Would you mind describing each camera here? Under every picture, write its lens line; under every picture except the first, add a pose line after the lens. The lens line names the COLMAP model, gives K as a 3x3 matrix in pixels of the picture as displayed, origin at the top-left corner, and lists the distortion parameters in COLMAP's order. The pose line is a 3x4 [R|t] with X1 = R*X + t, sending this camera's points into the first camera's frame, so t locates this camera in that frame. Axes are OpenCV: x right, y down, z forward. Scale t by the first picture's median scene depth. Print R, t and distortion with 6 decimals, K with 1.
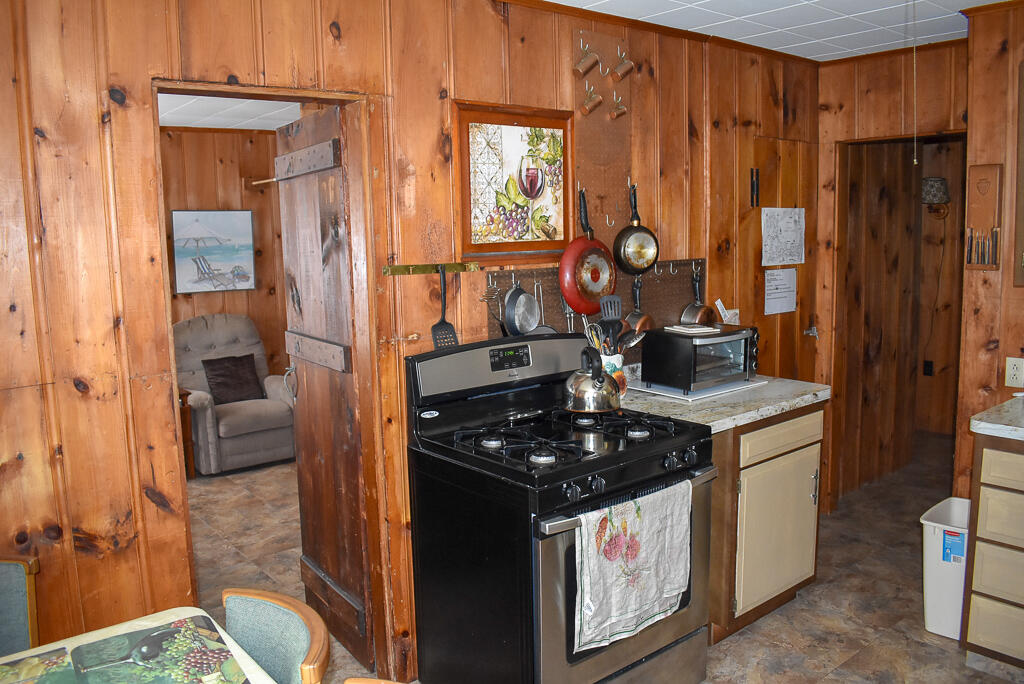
lens RADIAL K [[818.9, 0, 508.9], [0, 818.9, 342.0], [0, 0, 1]] dist [-0.064052, 0.003801]
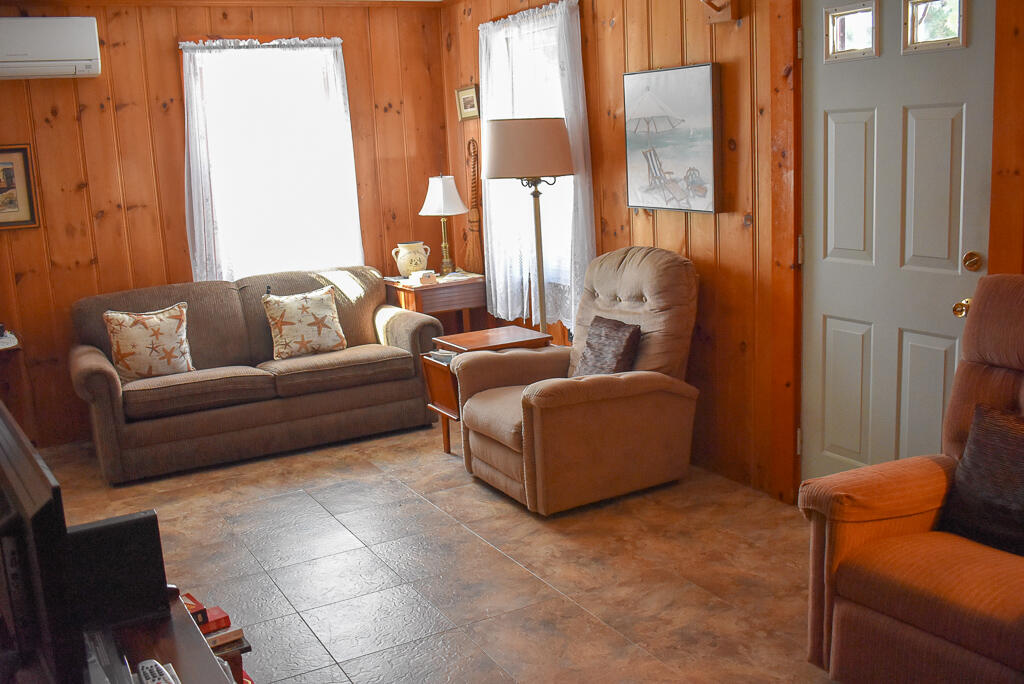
lens RADIAL K [[996.4, 0, 510.9], [0, 996.4, 338.7], [0, 0, 1]] dist [-0.071882, 0.000000]
pose [[-0.170426, 0.223389, -0.959715, 0.372167], [-0.077815, 0.967871, 0.239105, -0.136199], [0.982293, 0.115430, -0.147567, 1.016693]]
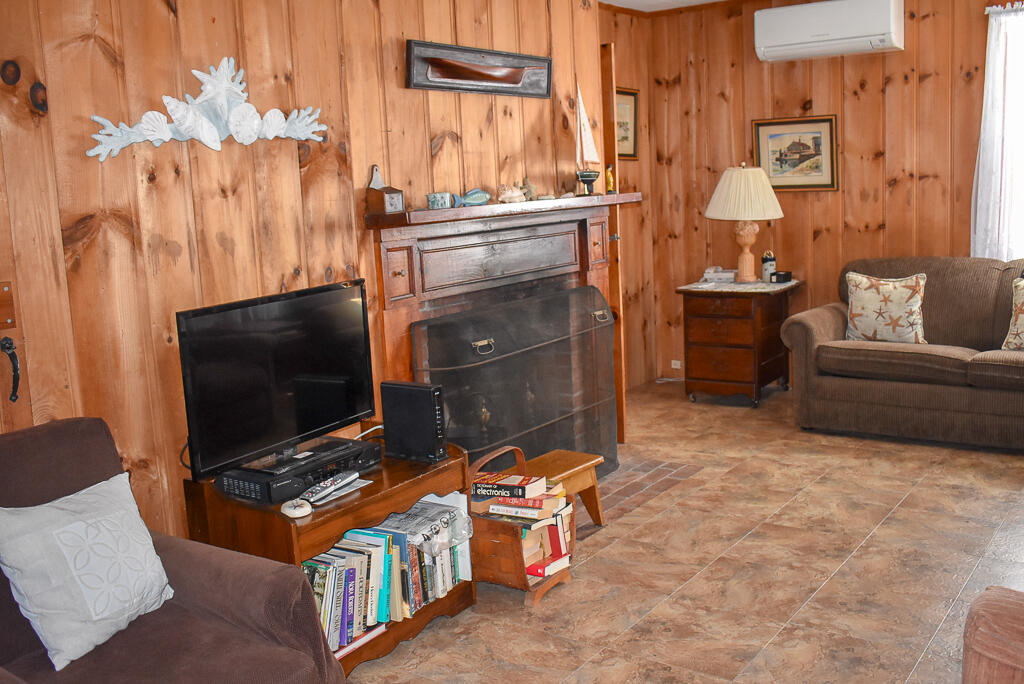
lens RADIAL K [[996.4, 0, 510.4], [0, 996.4, 339.4], [0, 0, 1]] dist [-0.071882, 0.000000]
pose [[-0.962409, 0.113597, -0.246709, 0.150051], [0.038001, 0.955718, 0.291819, -0.146349], [0.268934, 0.271474, -0.924109, 1.308318]]
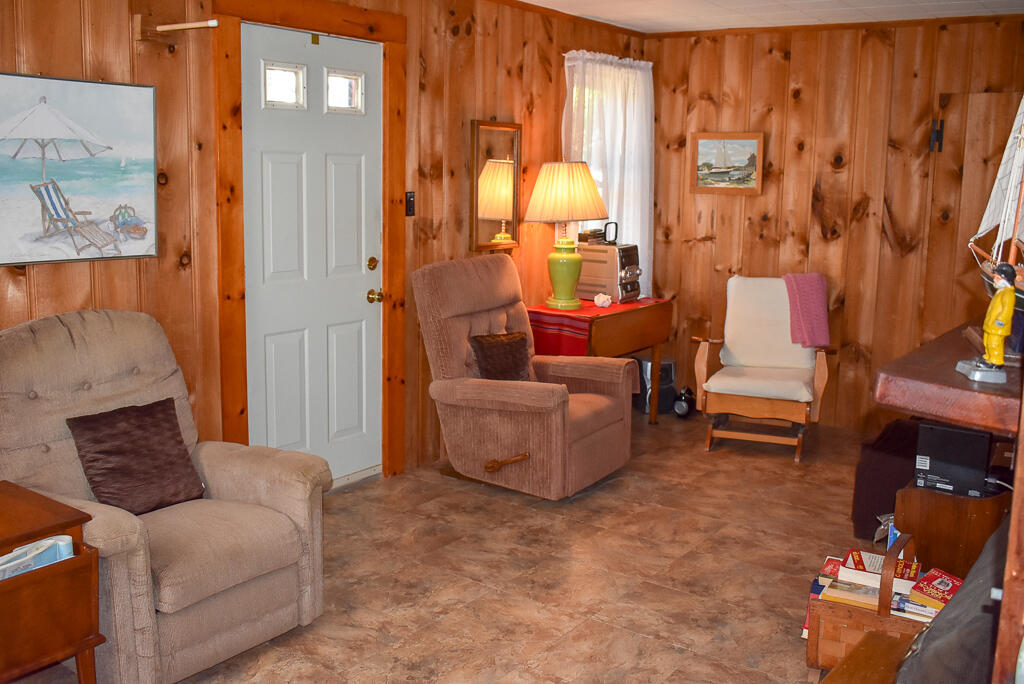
lens RADIAL K [[996.4, 0, 516.7], [0, 996.4, 340.3], [0, 0, 1]] dist [-0.071882, 0.000000]
pose [[0.960498, -0.003477, 0.278267, -0.282303], [-0.005709, 0.999465, 0.032196, -0.037167], [-0.278230, -0.032513, 0.959964, 0.409448]]
